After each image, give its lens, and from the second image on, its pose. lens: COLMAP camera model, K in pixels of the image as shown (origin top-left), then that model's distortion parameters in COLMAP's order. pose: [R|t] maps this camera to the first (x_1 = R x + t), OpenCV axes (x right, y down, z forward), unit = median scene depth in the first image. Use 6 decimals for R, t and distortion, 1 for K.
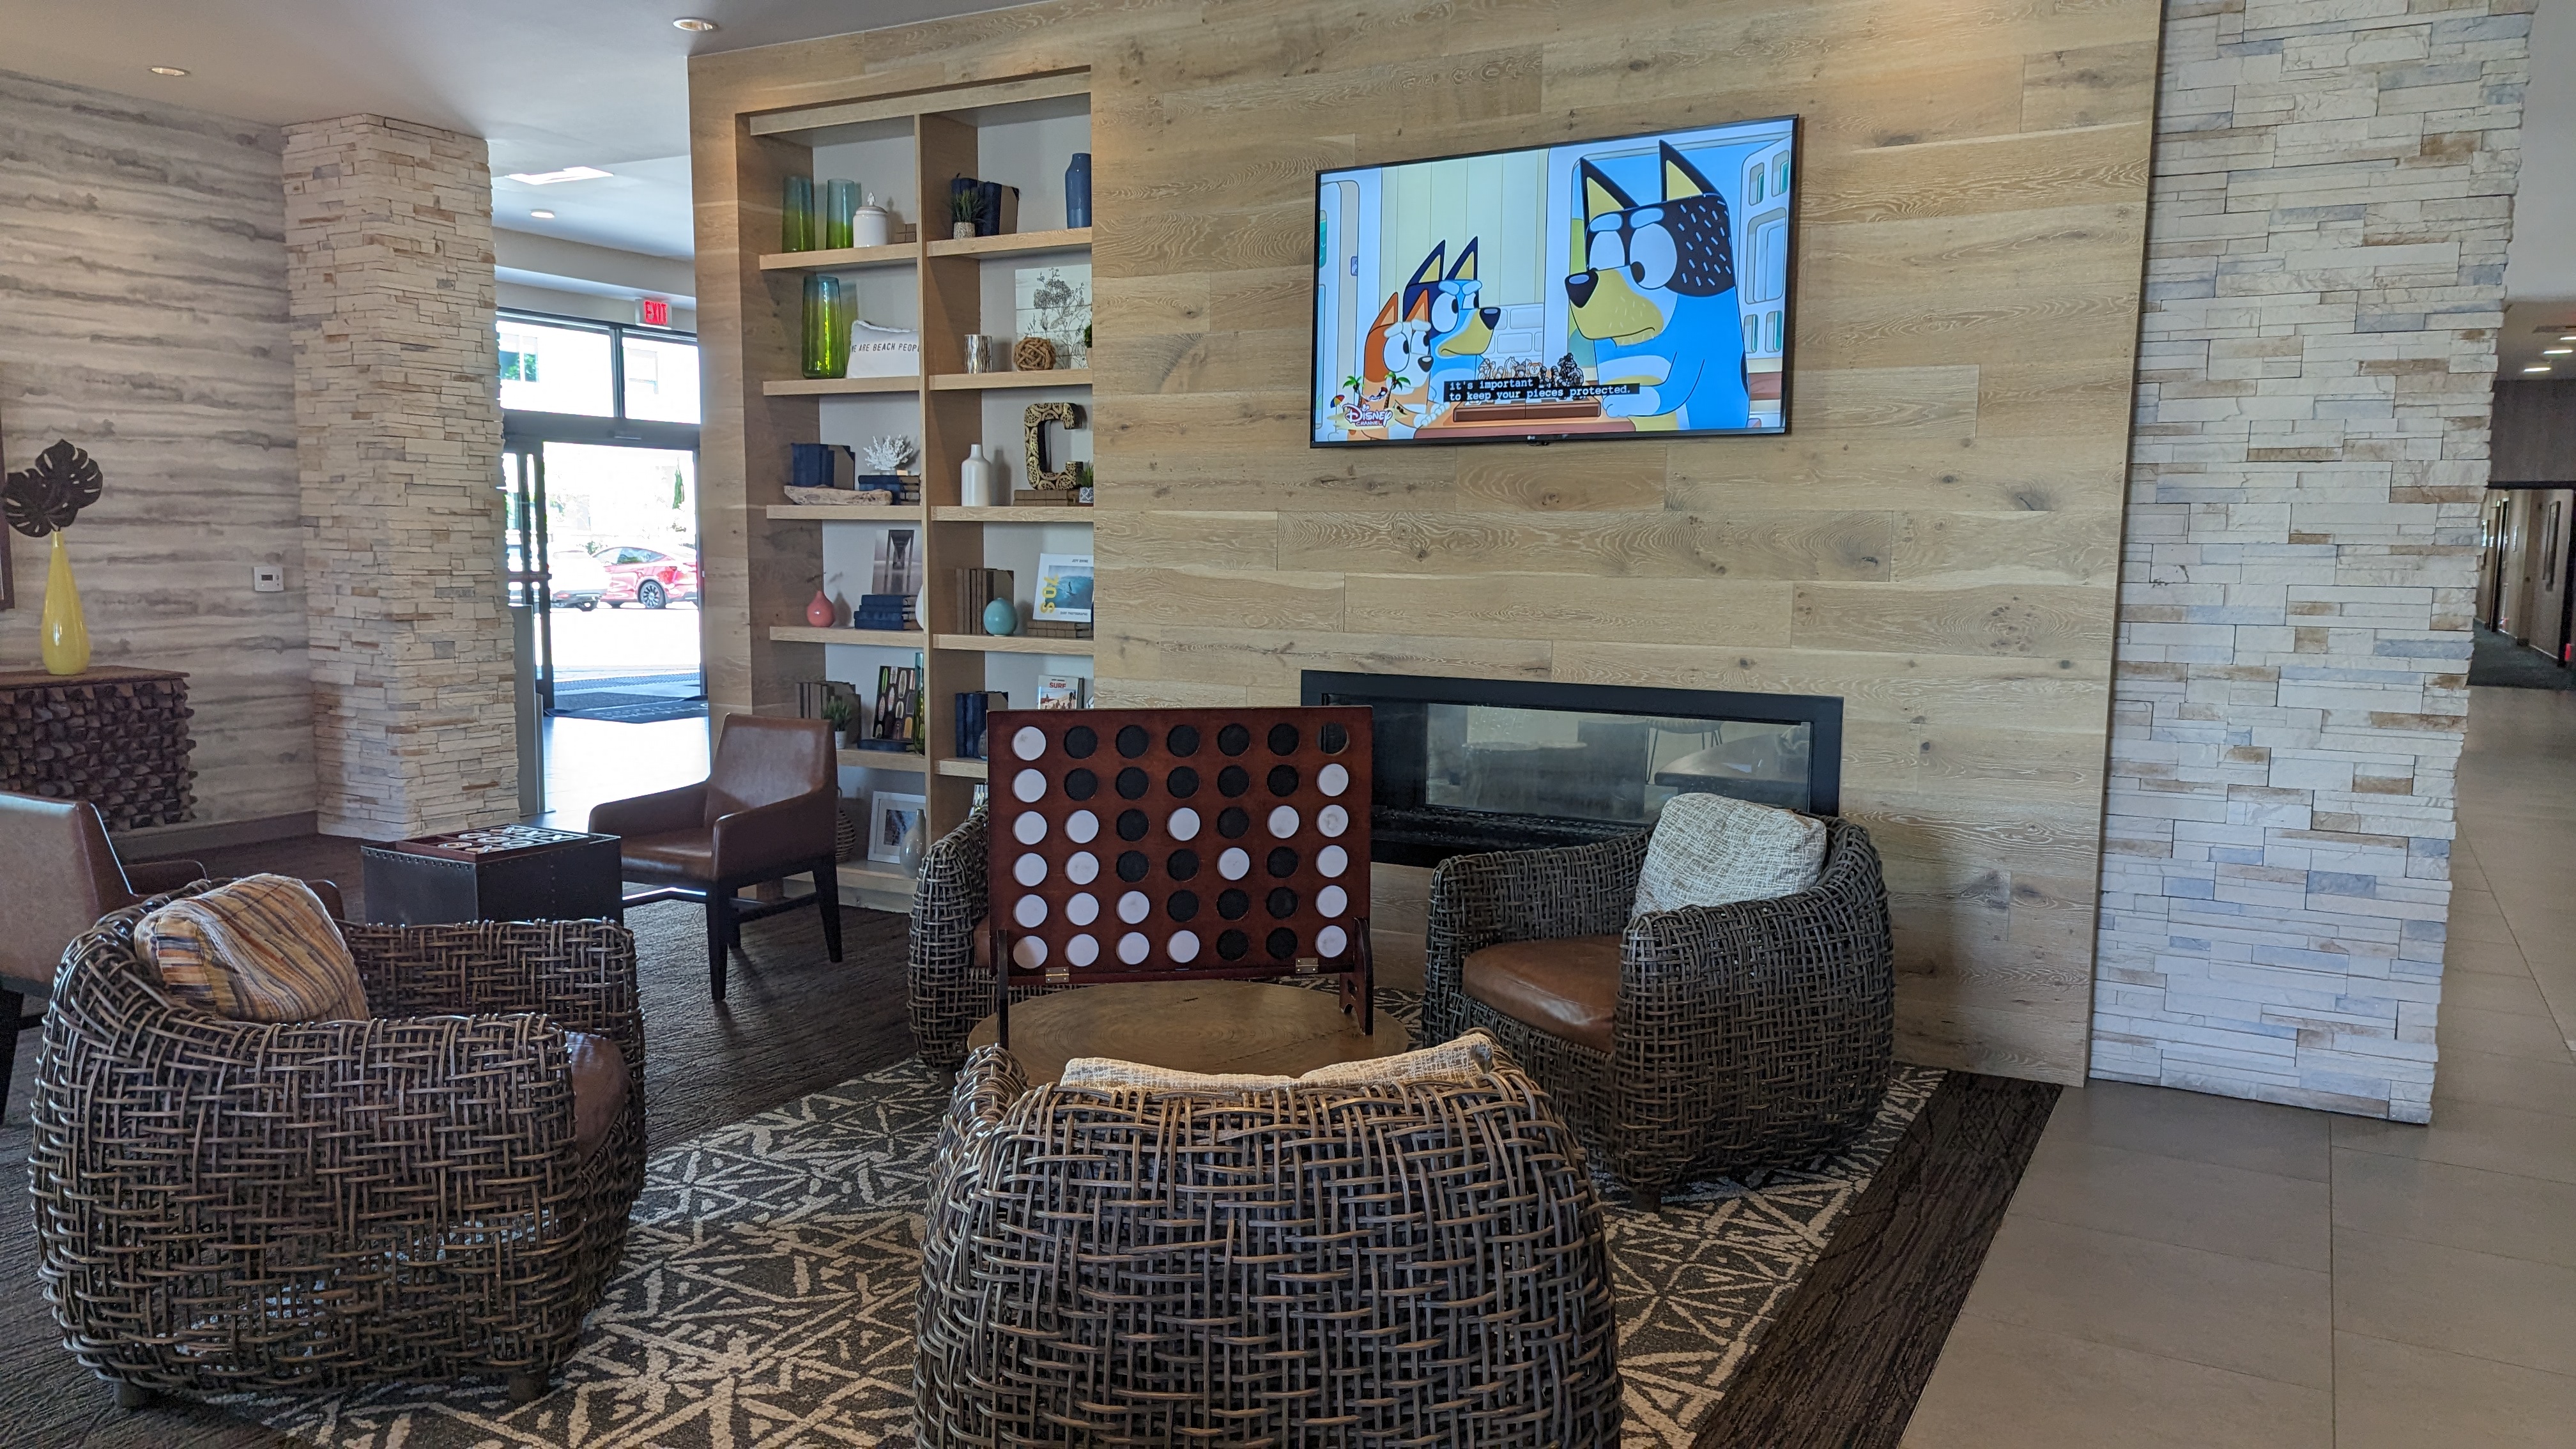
lens RADIAL K [[1833.5, 0, 1288.0], [0, 1833.5, 724.5], [0, 0, 1]] dist [0.071408, -0.046542]
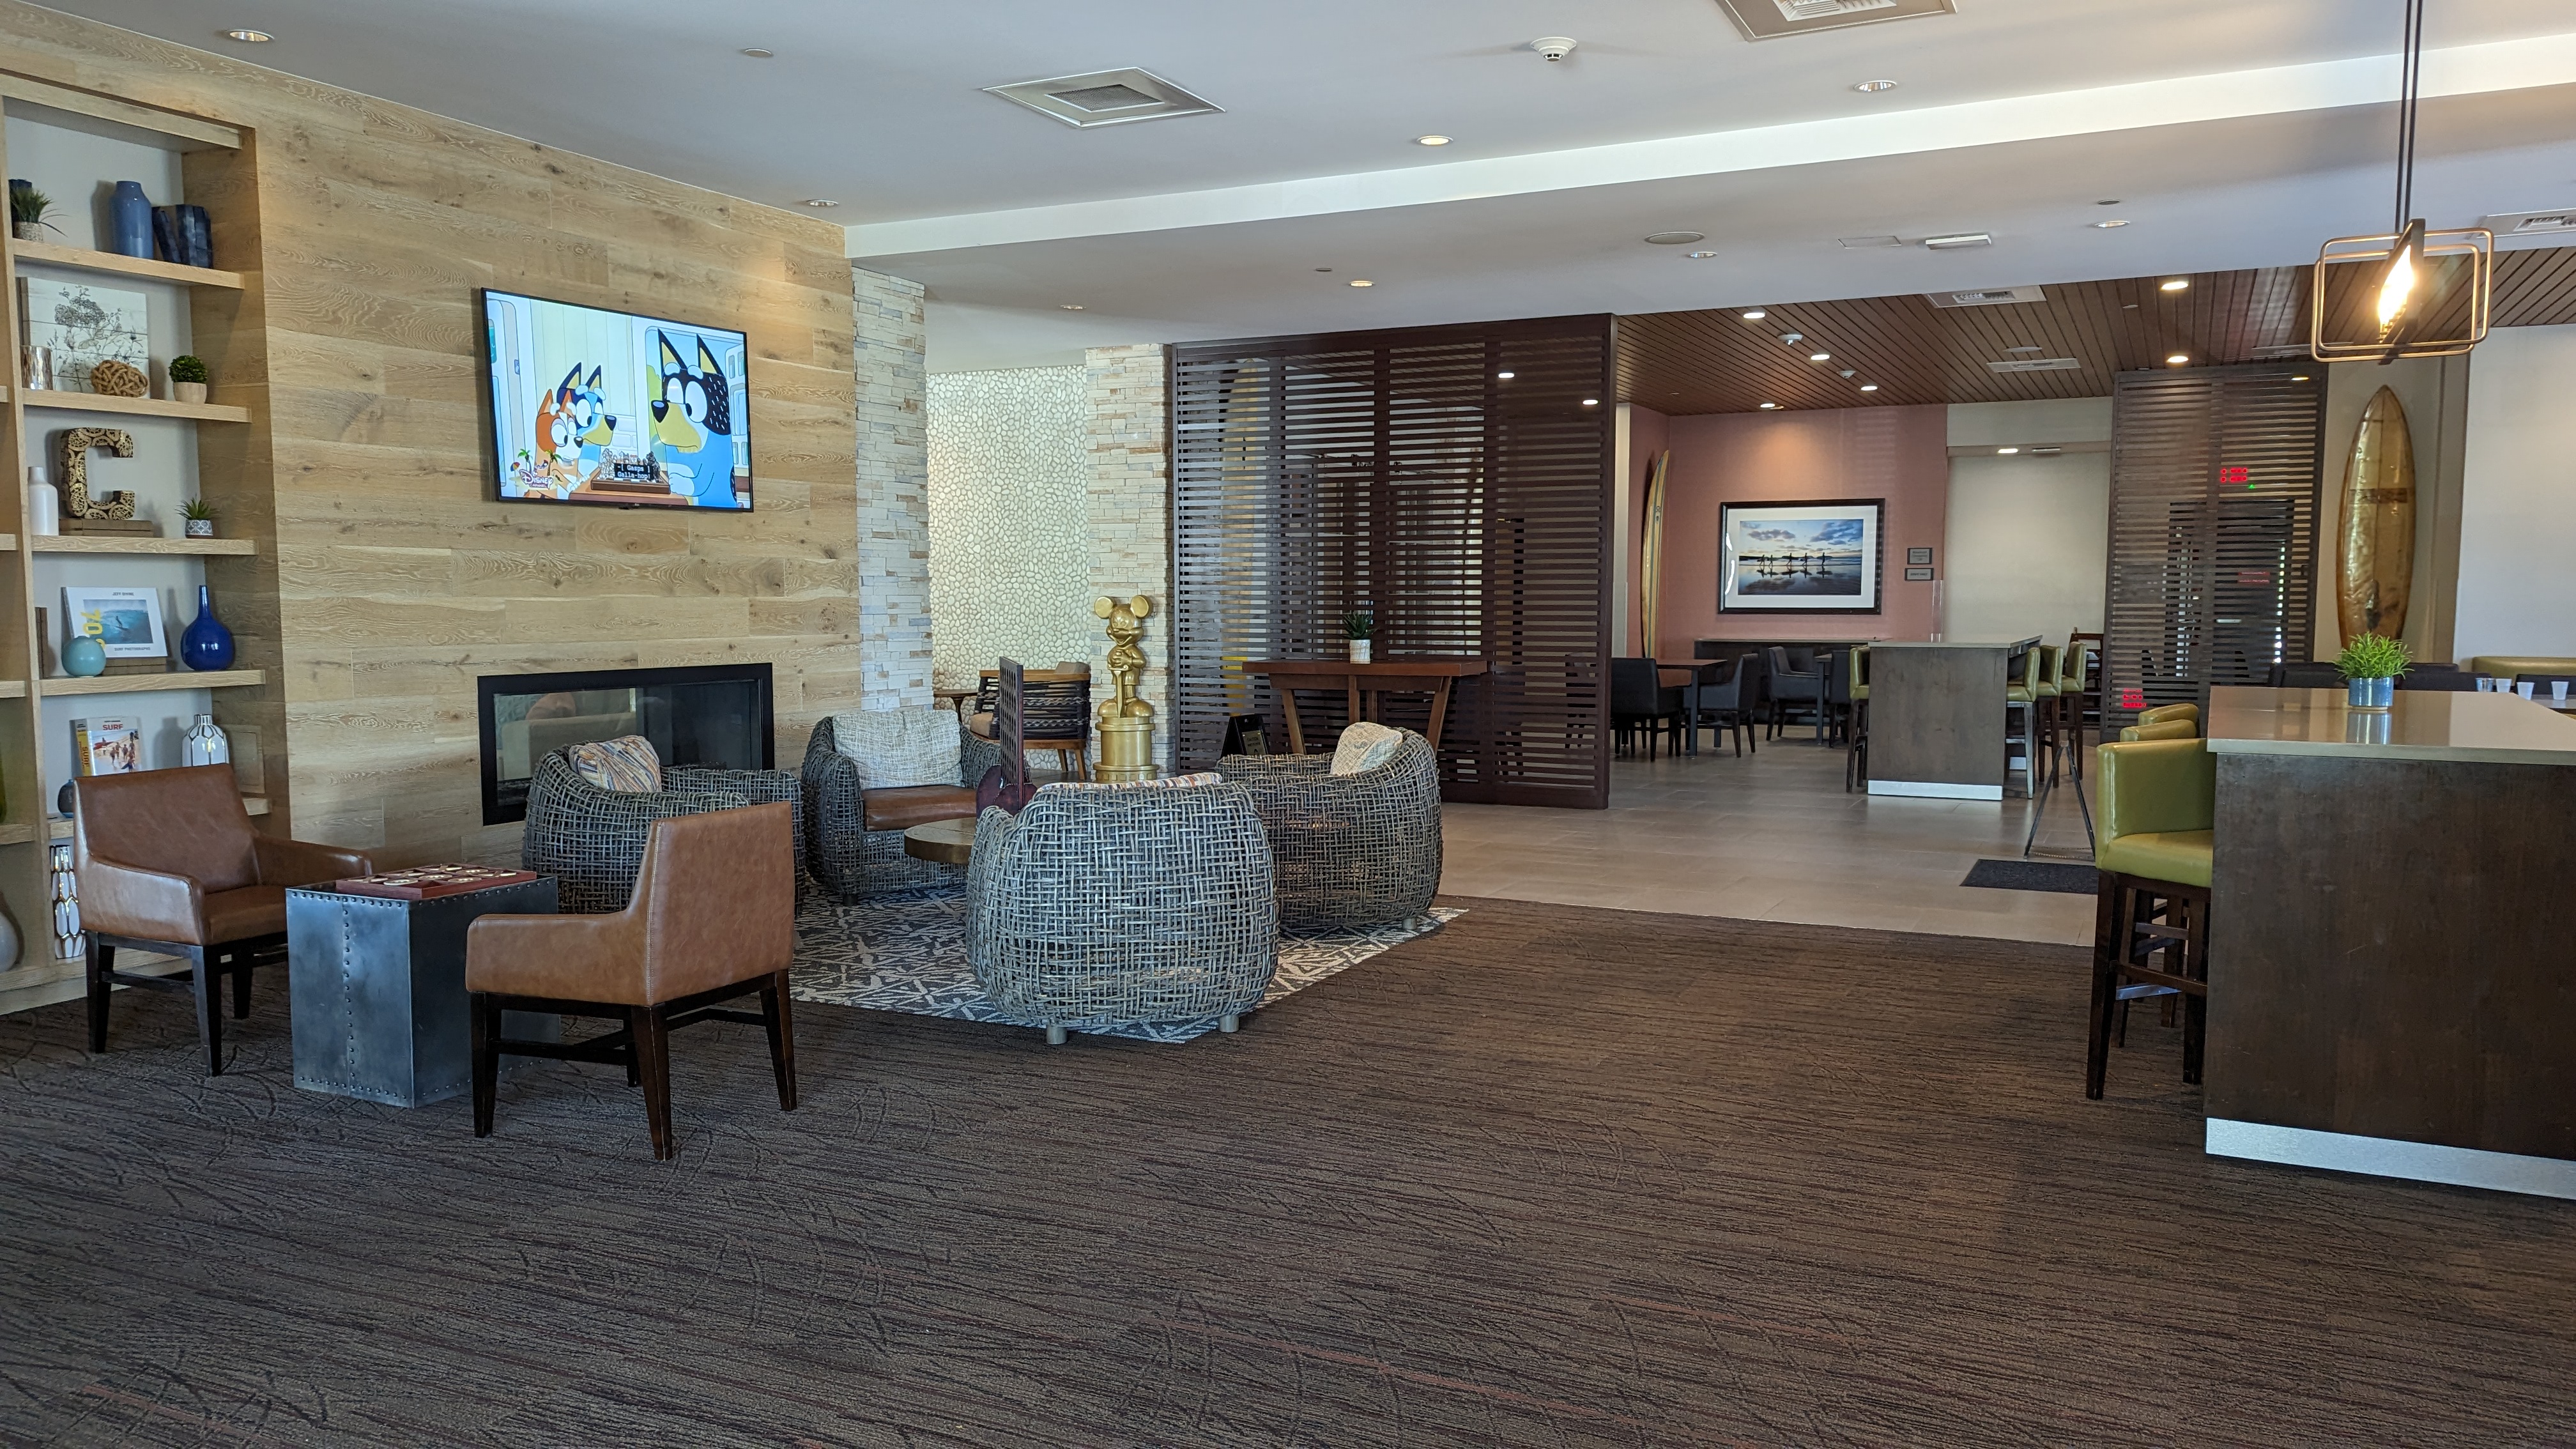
lens RADIAL K [[1833.5, 0, 1288.0], [0, 1833.5, 724.5], [0, 0, 1]] dist [0.071408, -0.046542]
pose [[-0.055980, -0.078895, 0.995310, -1.333527], [0.107376, 0.990616, 0.084562, -0.046263], [-0.992641, 0.111606, -0.046983, 0.533280]]
